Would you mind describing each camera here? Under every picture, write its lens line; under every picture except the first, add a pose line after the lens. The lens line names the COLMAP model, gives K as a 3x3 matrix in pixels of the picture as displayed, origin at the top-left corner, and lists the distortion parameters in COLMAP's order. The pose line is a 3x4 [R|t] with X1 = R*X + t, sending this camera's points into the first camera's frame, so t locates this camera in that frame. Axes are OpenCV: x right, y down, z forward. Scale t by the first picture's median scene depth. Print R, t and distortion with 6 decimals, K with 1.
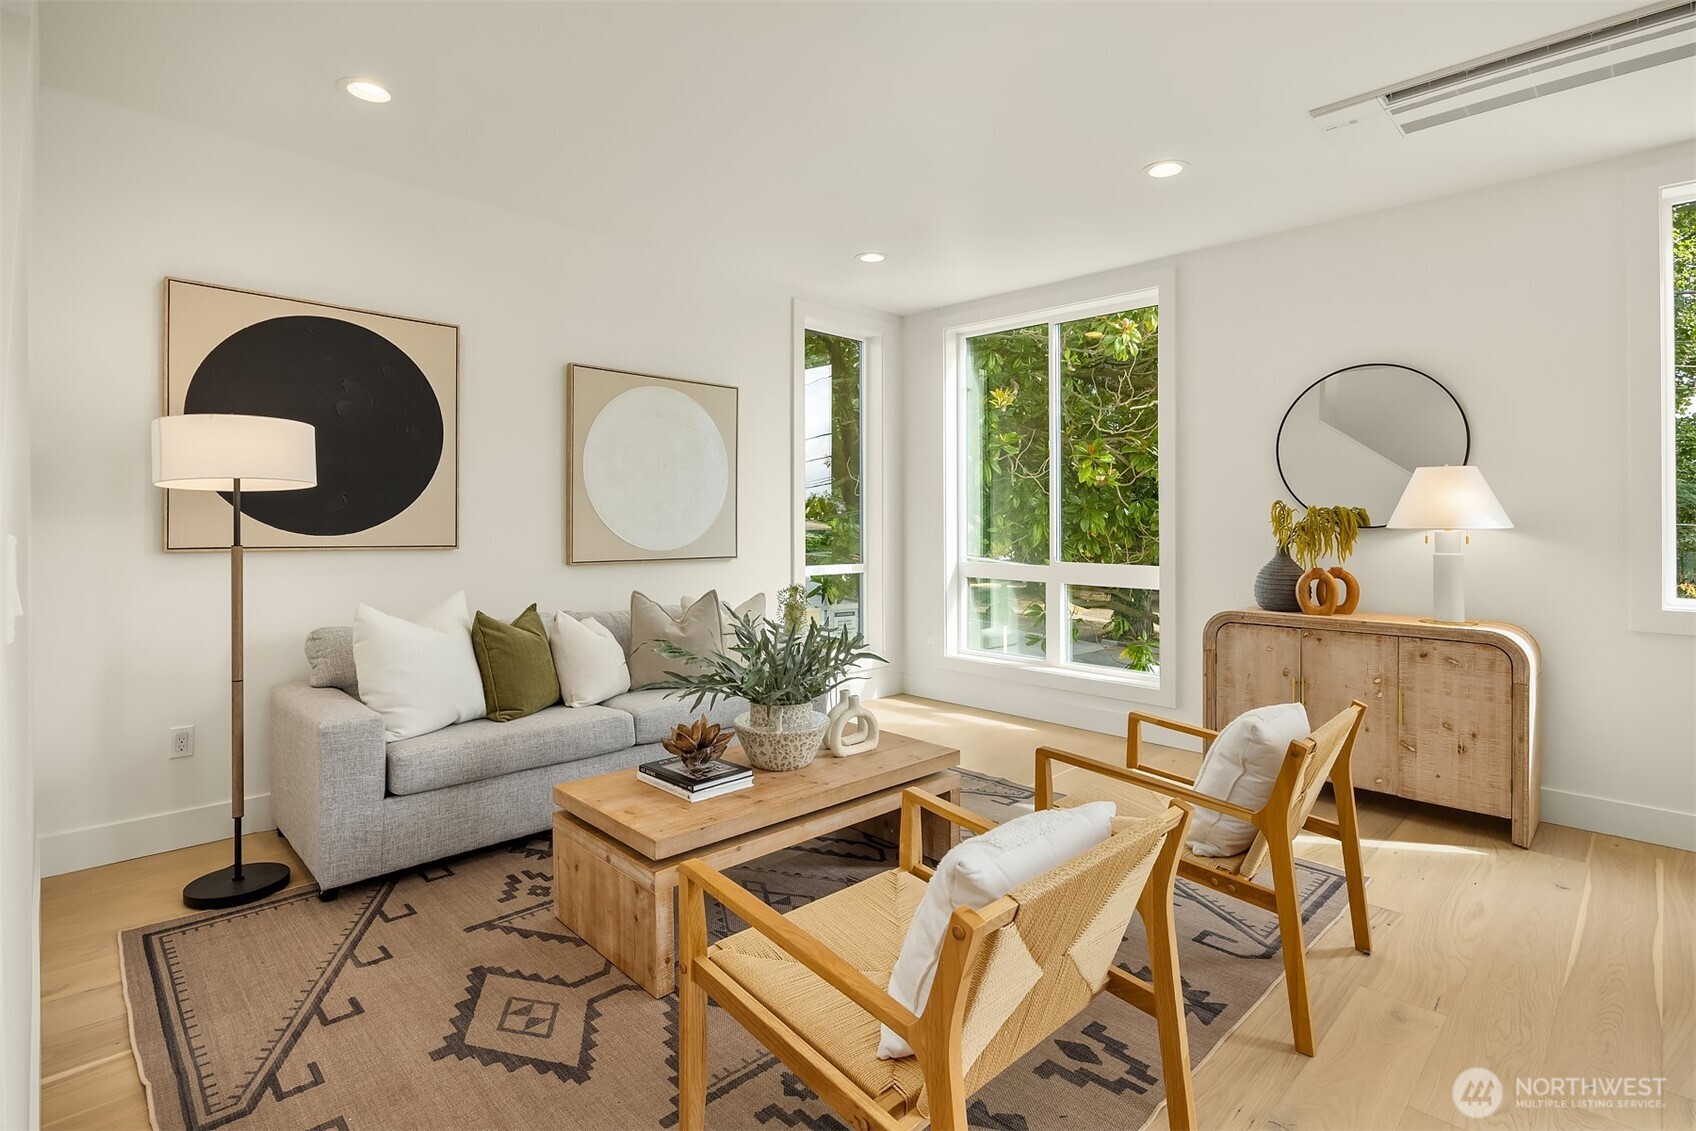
lens RADIAL K [[817.4, 0, 840.8], [0, 817.4, 525.2], [0, 0, 1]] dist [-0.001237, 0.000232]
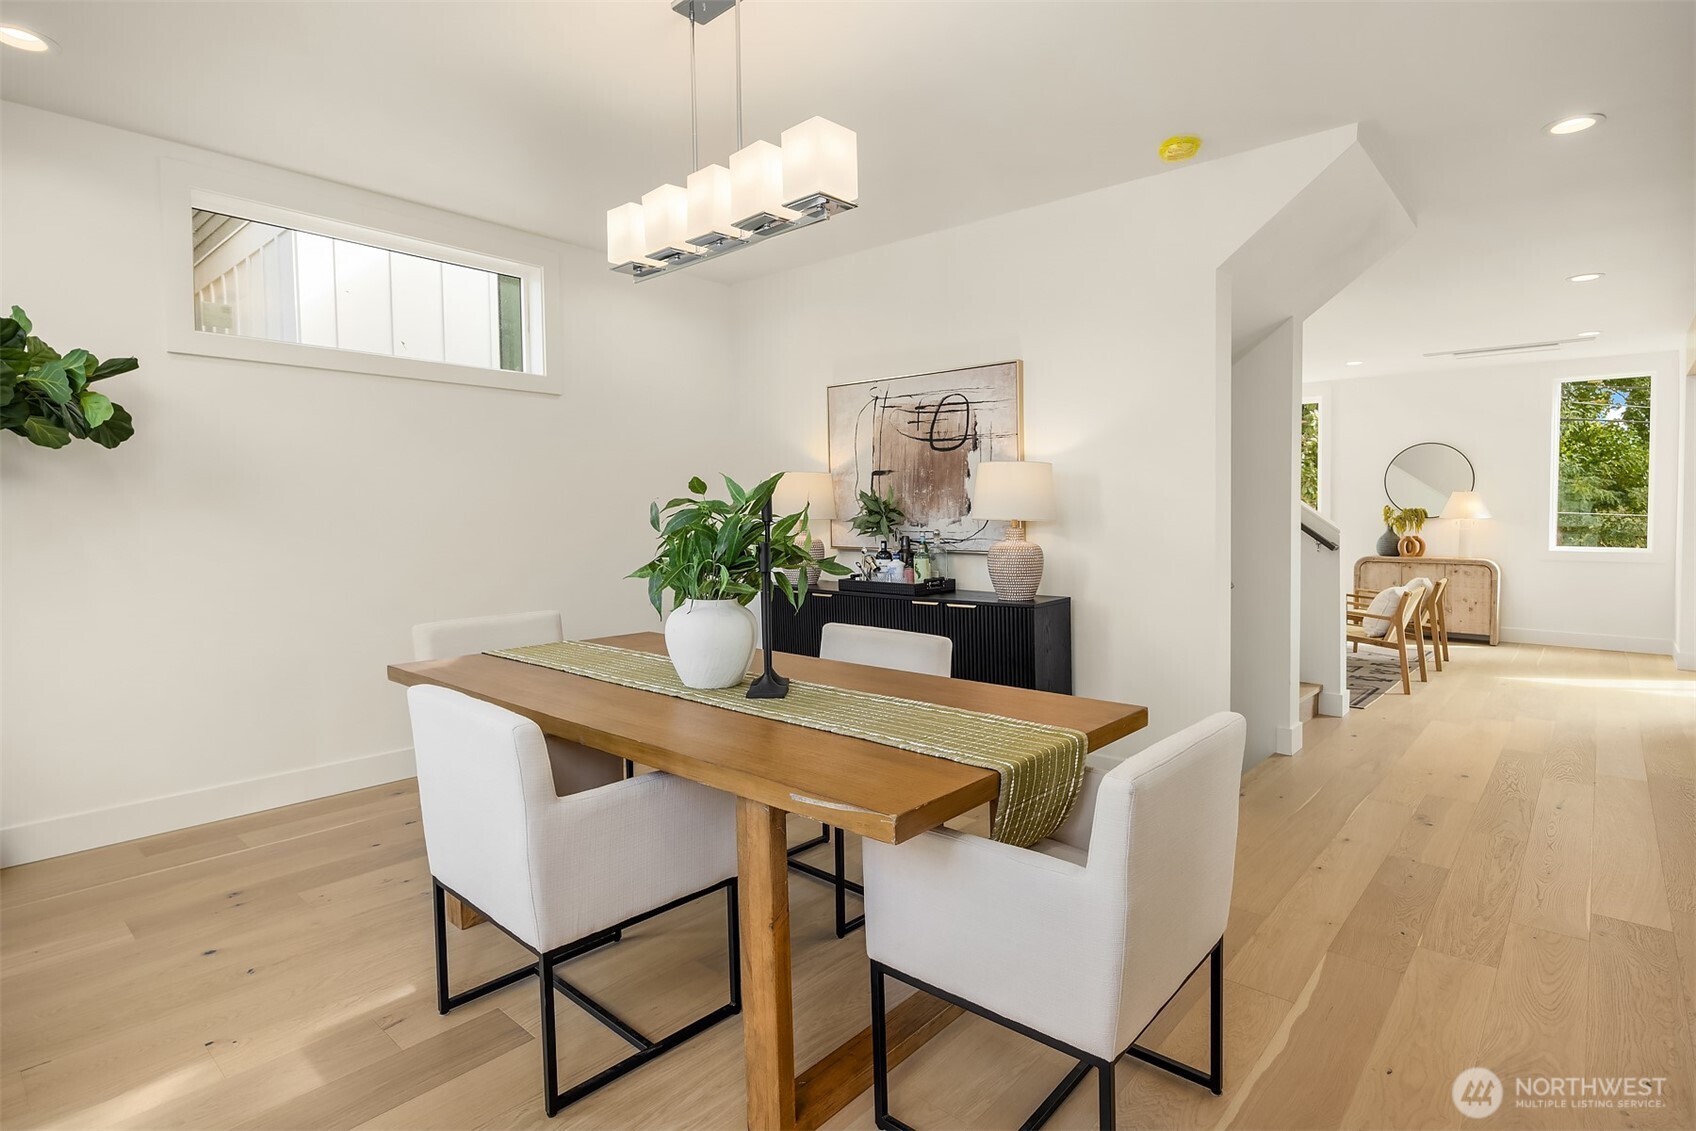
lens RADIAL K [[856.6, 0, 847.8], [0, 856.6, 554.4], [0, 0, 1]] dist [0.005205, 0.000536]
pose [[0.997502, -0.012900, 0.069449, -1.100655], [0.009807, 0.998952, 0.044701, -0.017862], [-0.069952, -0.043908, 0.996584, -1.228411]]
